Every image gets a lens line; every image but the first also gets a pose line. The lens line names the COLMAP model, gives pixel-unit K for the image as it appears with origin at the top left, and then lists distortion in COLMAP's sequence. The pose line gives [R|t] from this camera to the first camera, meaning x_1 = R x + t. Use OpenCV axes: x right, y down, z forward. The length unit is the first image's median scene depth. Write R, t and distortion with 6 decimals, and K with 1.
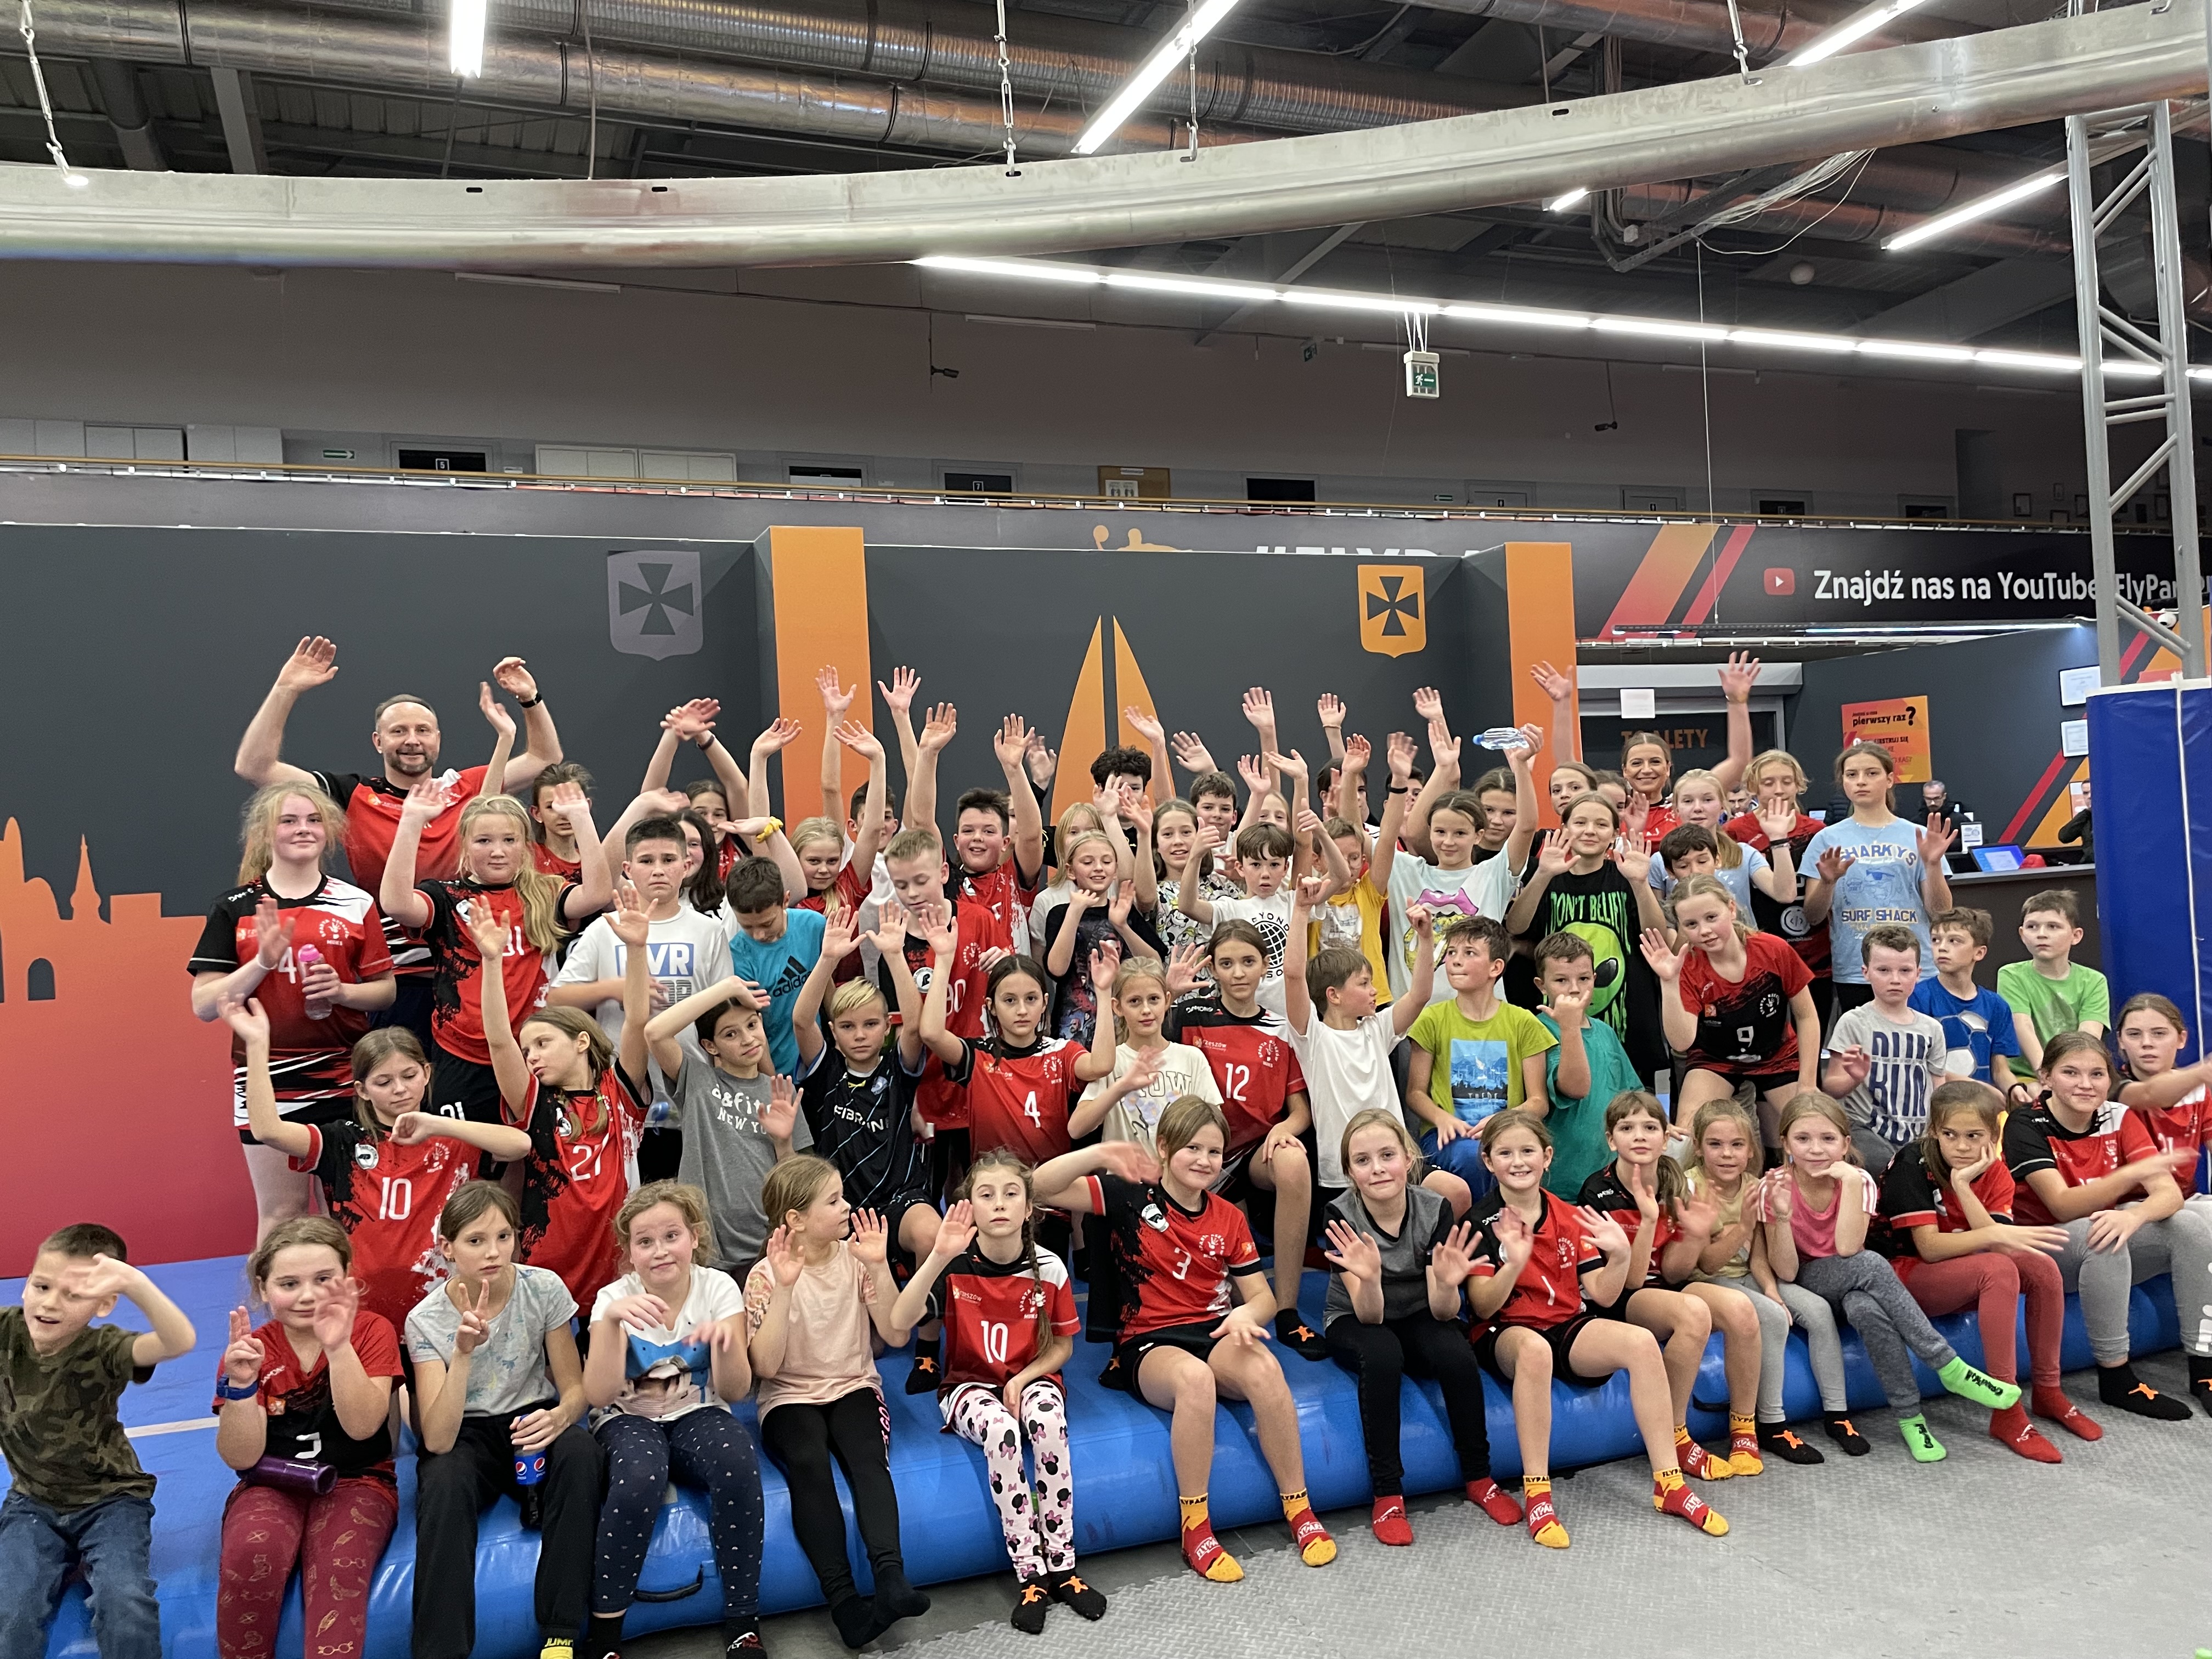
lens RADIAL K [[1674.6, 0, 1105.3], [0, 1674.6, 824.4], [0, 0, 1]] dist [0.066199, -0.099917]
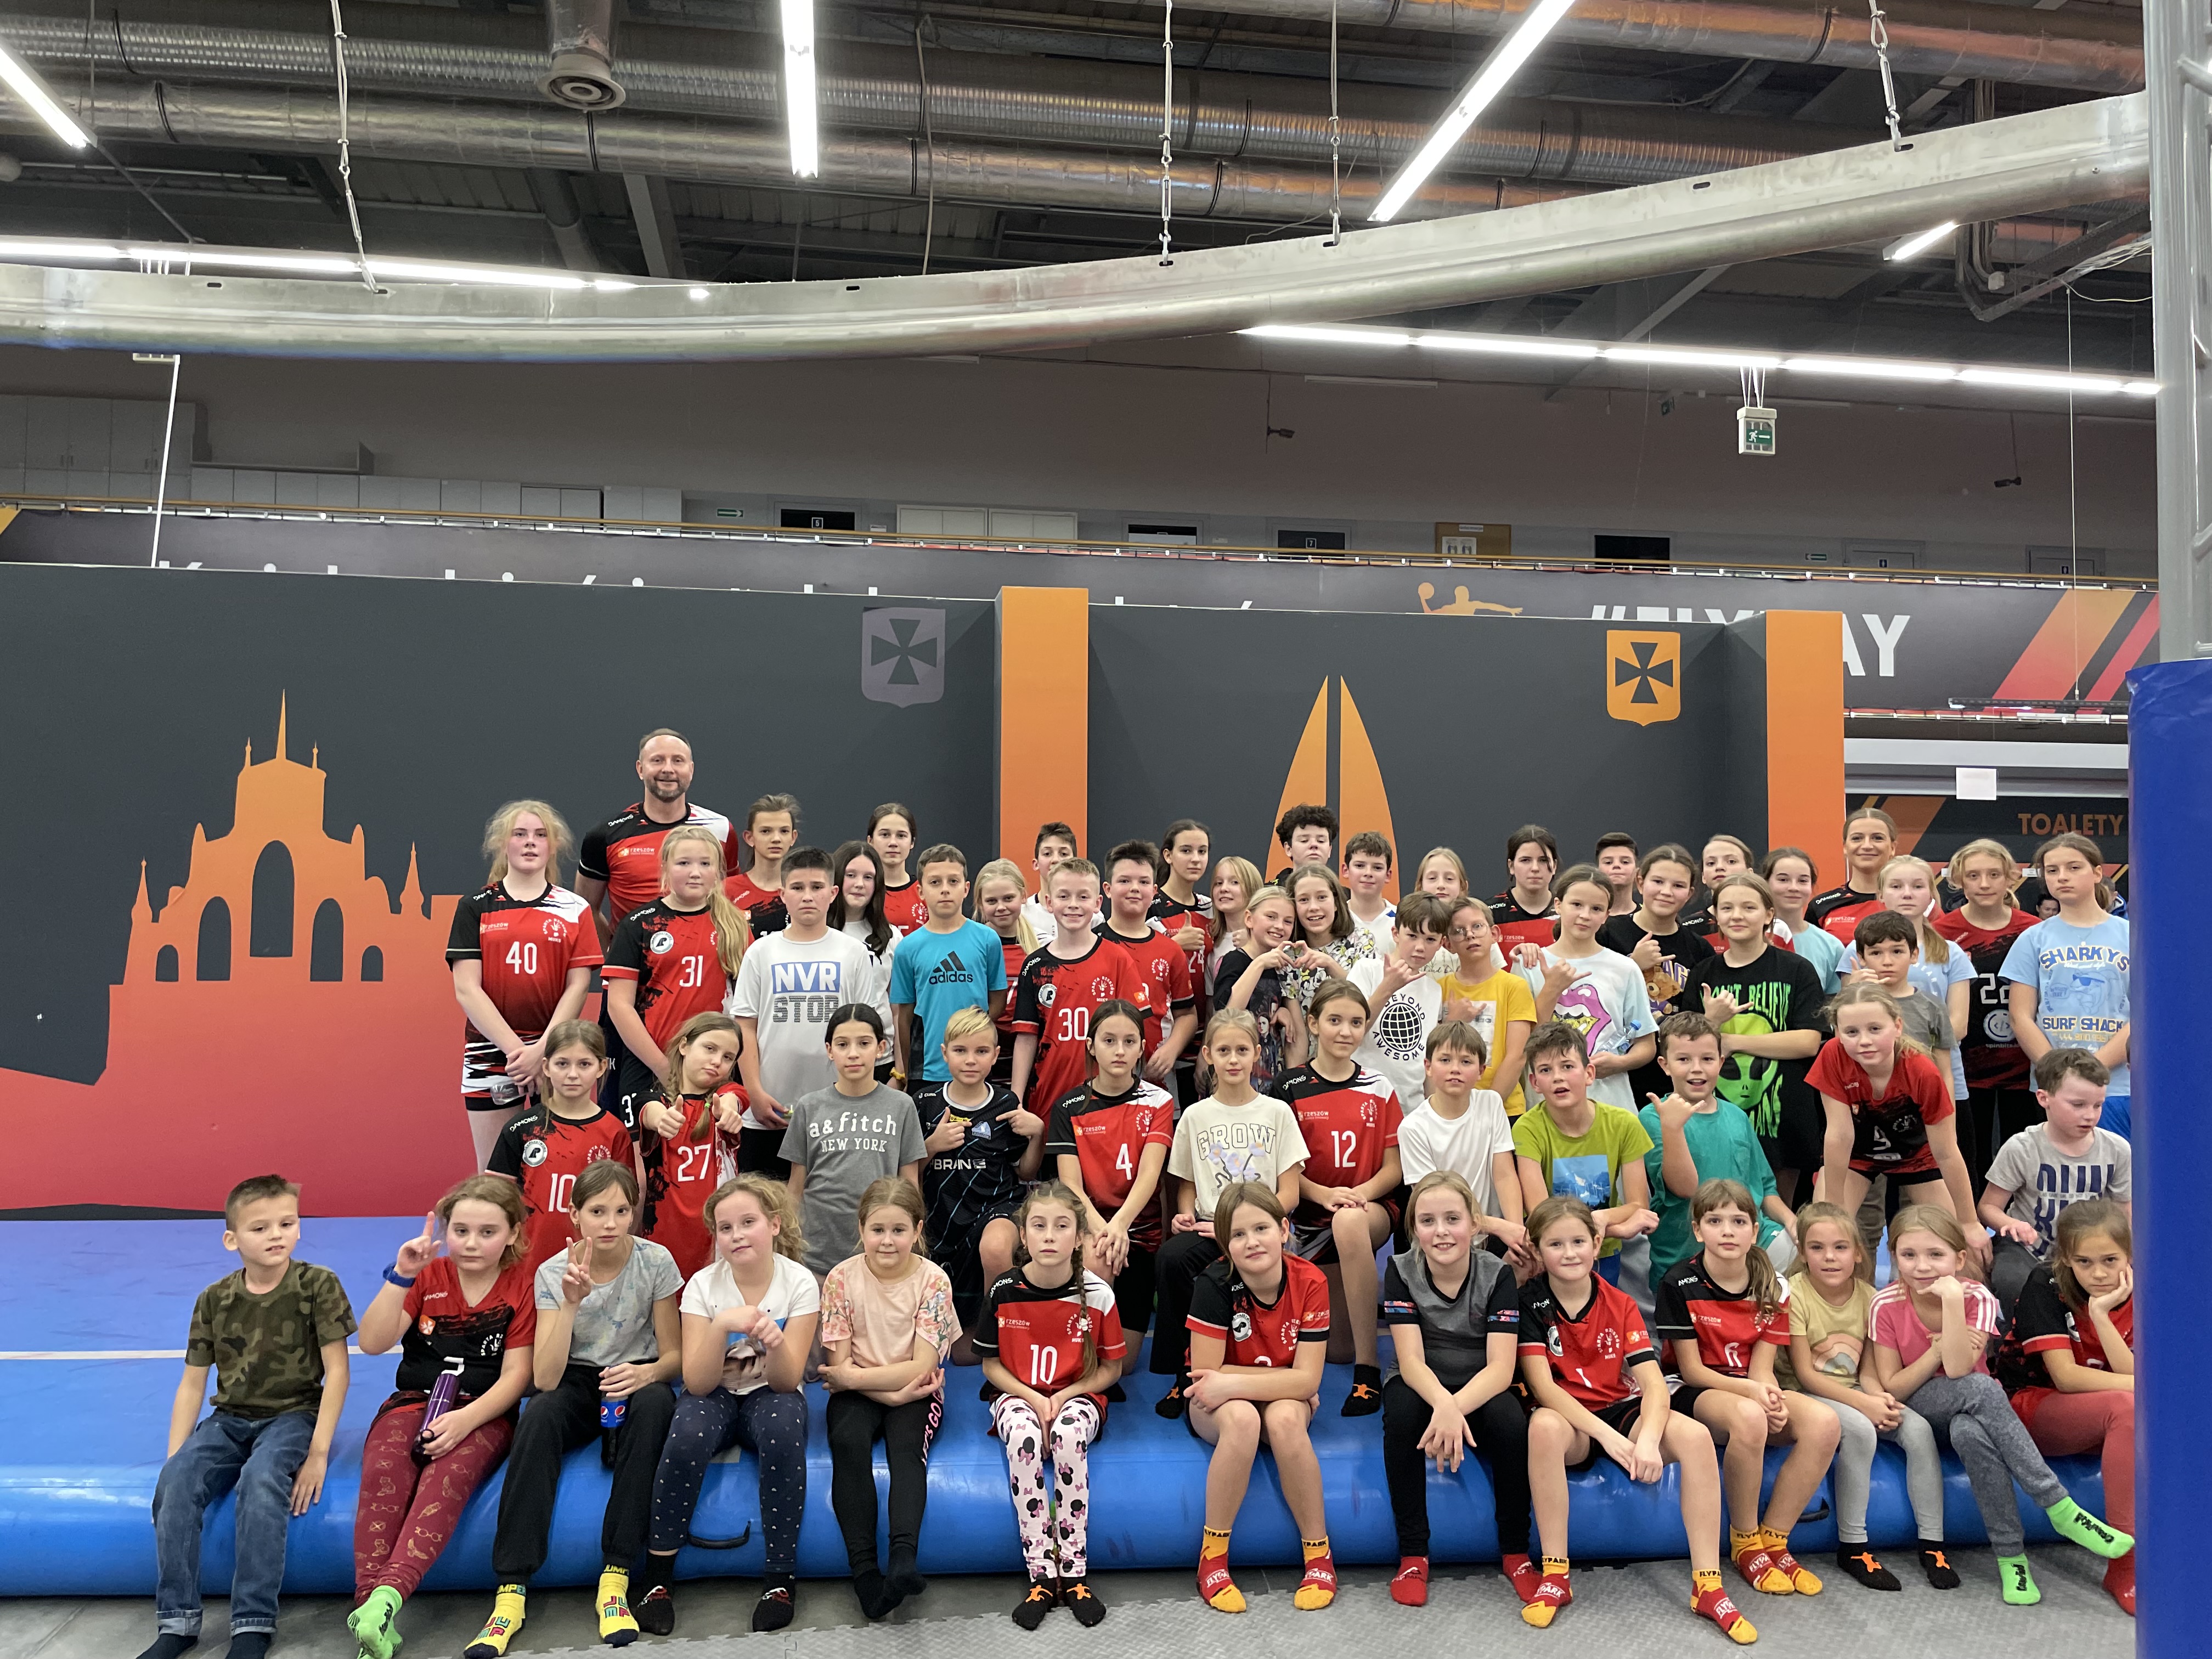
lens RADIAL K [[1675.0, 0, 1094.1], [0, 1675.0, 826.6], [0, 0, 1]] dist [0.074753, -0.123627]
pose [[0.971233, 0.045737, -0.233696, 0.176870], [-0.052571, 0.998350, -0.023094, -0.003564], [0.232254, 0.034715, 0.972035, -0.035830]]
